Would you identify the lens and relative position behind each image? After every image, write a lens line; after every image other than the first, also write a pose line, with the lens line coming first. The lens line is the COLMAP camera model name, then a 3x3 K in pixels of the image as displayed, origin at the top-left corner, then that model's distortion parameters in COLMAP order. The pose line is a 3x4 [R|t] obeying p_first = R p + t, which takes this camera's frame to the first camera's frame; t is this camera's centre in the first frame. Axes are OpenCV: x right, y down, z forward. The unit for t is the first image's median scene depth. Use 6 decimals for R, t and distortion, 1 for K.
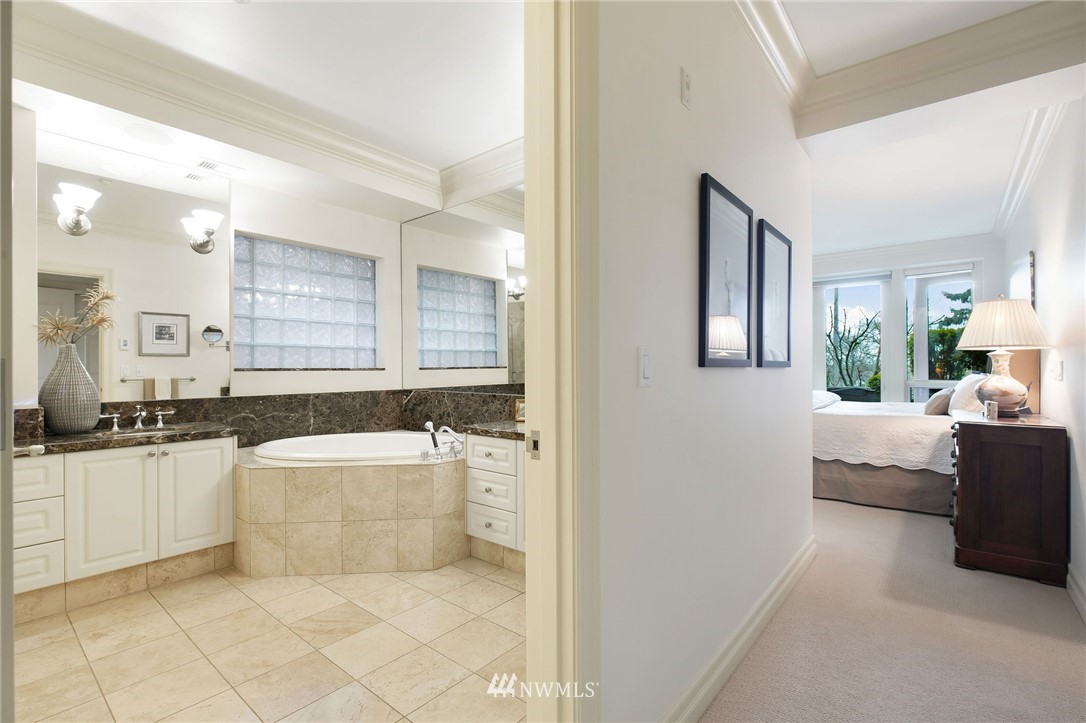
lens RADIAL K [[495.1, 0, 534.7], [0, 495.1, 384.7], [0, 0, 1]] dist [-0.003172, 0.000380]
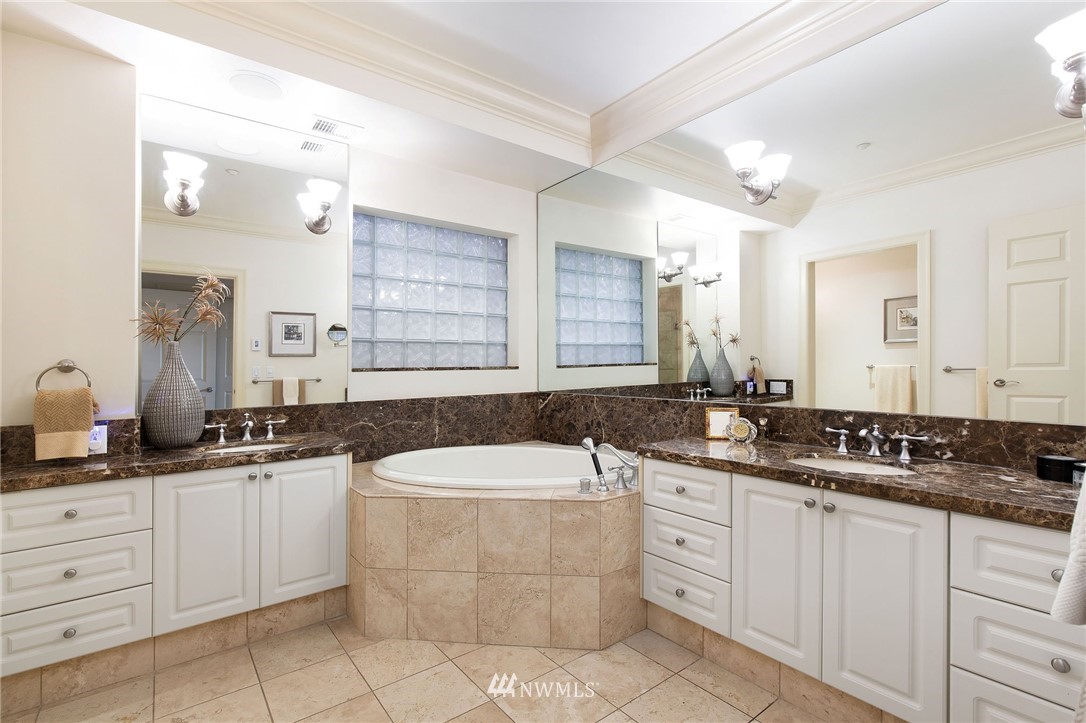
lens RADIAL K [[495.1, 0, 542.0], [0, 495.1, 363.7], [0, 0, 1]] dist [-0.003172, 0.000380]
pose [[0.979772, -0.011759, -0.199772, -0.136110], [0.004266, 0.999273, -0.037896, -0.008767], [0.200072, 0.036277, 0.979109, 0.267684]]
